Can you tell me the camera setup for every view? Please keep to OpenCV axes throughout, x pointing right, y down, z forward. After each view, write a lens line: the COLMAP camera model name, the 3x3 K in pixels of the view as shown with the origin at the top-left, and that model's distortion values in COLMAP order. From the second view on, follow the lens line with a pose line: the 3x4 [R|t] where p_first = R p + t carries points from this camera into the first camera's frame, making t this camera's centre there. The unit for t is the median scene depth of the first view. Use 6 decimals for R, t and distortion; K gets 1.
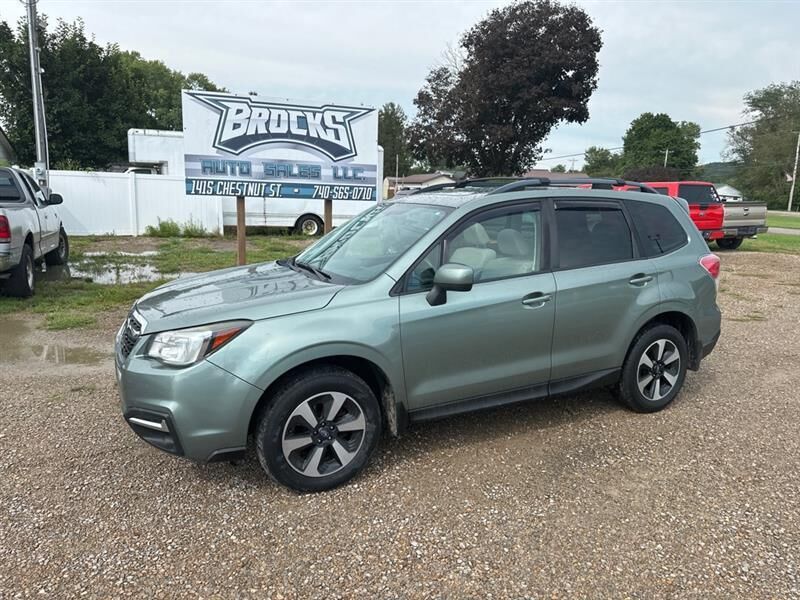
lens RADIAL K [[563.5, 0, 401.1], [0, 563.5, 300.4], [0, 0, 1]] dist [0.030381, -0.043040]
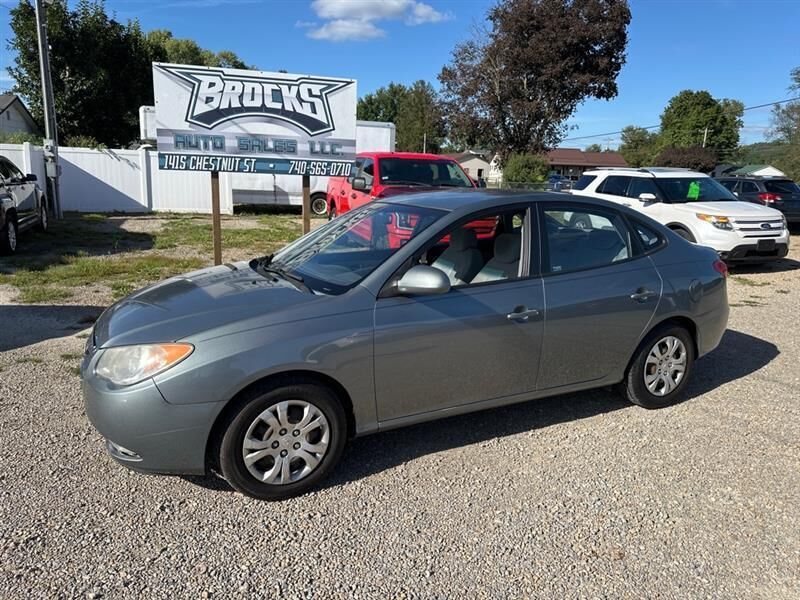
lens RADIAL K [[566.4, 0, 400.0], [0, 566.4, 300.0], [0, 0, 1]] dist [0.013148, -0.024057]
pose [[0.998371, 0.016424, -0.054633, 0.094877], [-0.014612, 0.999335, 0.033404, 0.002887], [0.055145, -0.032552, 0.997948, 0.018669]]
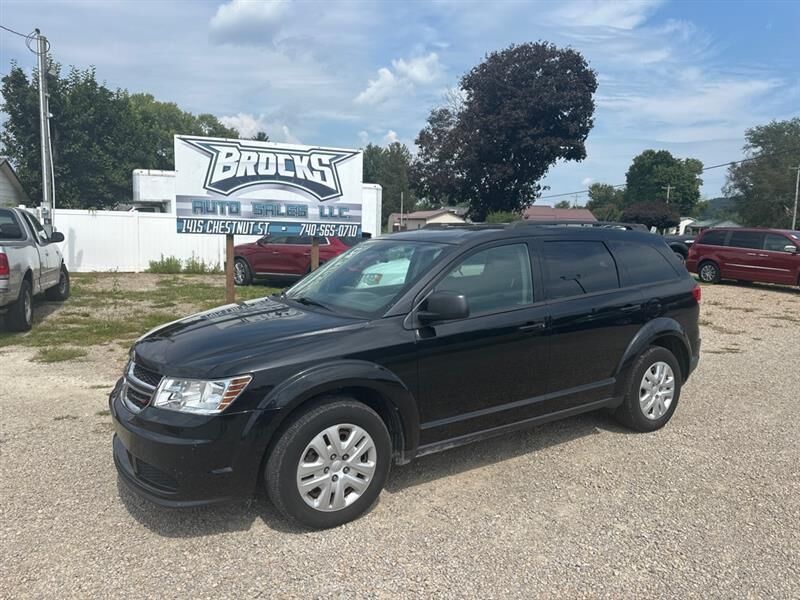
lens RADIAL K [[561.4, 0, 404.6], [0, 561.4, 299.5], [0, 0, 1]] dist [0.066153, -0.090055]
pose [[0.999969, -0.003390, -0.007077, 0.045037], [0.002932, 0.997969, -0.063631, 0.003767], [0.007278, 0.063608, 0.997948, -0.033571]]
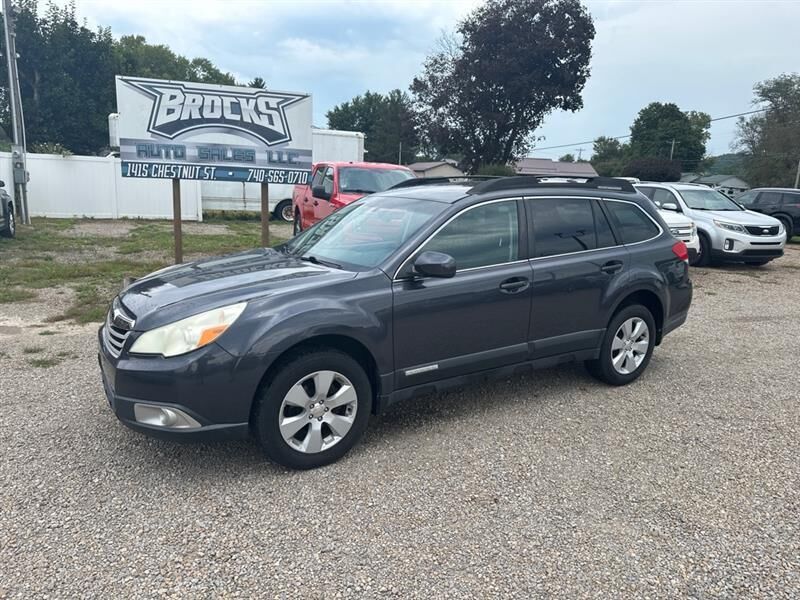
lens RADIAL K [[567.6, 0, 400.0], [0, 567.6, 300.0], [0, 0, 1]] dist [0.002895, -0.007228]
pose [[0.999773, 0.014156, -0.015893, 0.144373], [-0.013854, 0.999724, 0.018969, 0.013231], [0.016157, -0.018745, 0.999694, -0.043087]]
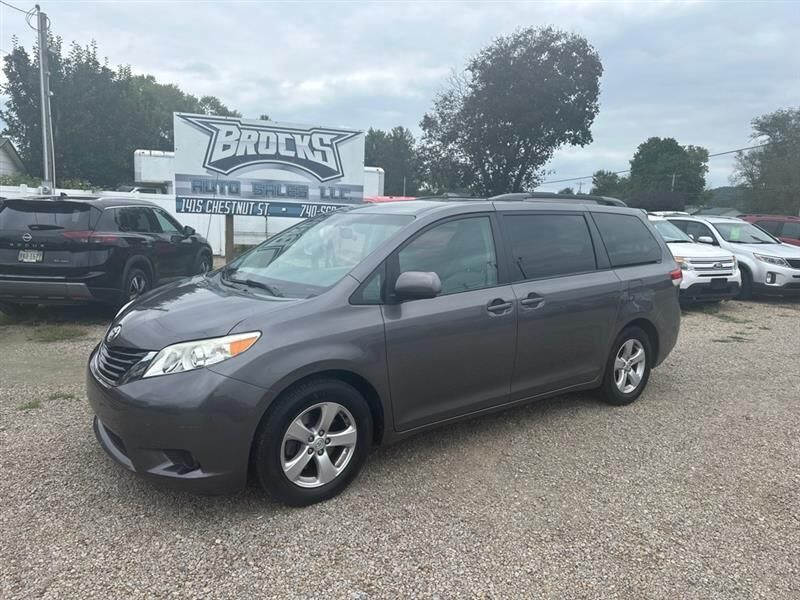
lens RADIAL K [[561.9, 0, 398.8], [0, 561.9, 300.4], [0, 0, 1]] dist [0.046831, -0.063655]
pose [[0.999774, 0.010173, -0.018693, 0.044662], [-0.010856, 0.999262, -0.036833, 0.006666], [0.018304, 0.037028, 0.999147, -0.018425]]
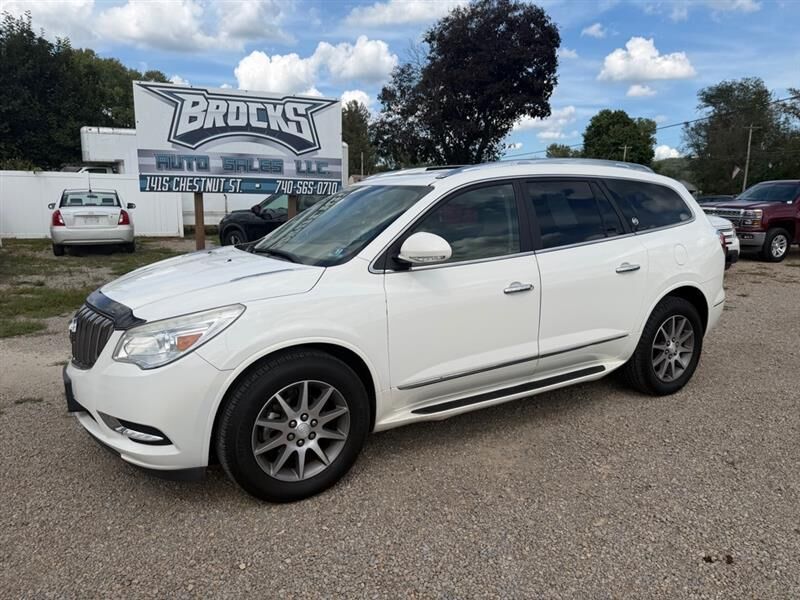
lens RADIAL K [[564.8, 0, 400.0], [0, 564.8, 300.0], [0, 0, 1]] dist [0.003881, -0.009392]
pose [[0.998206, -0.023491, 0.055076, -0.001794], [0.023336, 0.999722, 0.003462, 0.001530], [-0.055142, -0.002171, 0.998476, 0.028030]]
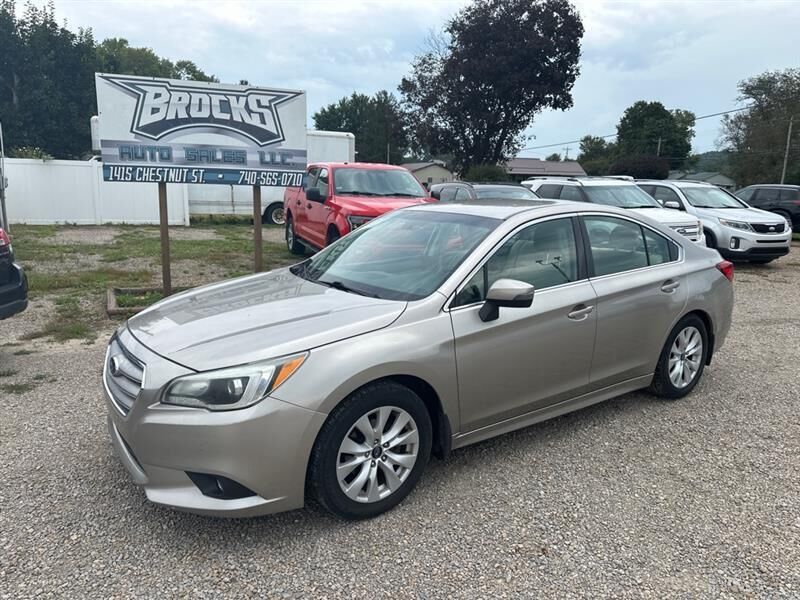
lens RADIAL K [[567.6, 0, 400.0], [0, 567.6, 300.0], [0, 0, 1]] dist [0.002895, -0.007228]
pose [[0.999992, -0.002199, 0.003194, 0.120171], [0.002145, 0.999858, 0.016709, 0.003402], [-0.003230, -0.016702, 0.999855, 0.012949]]
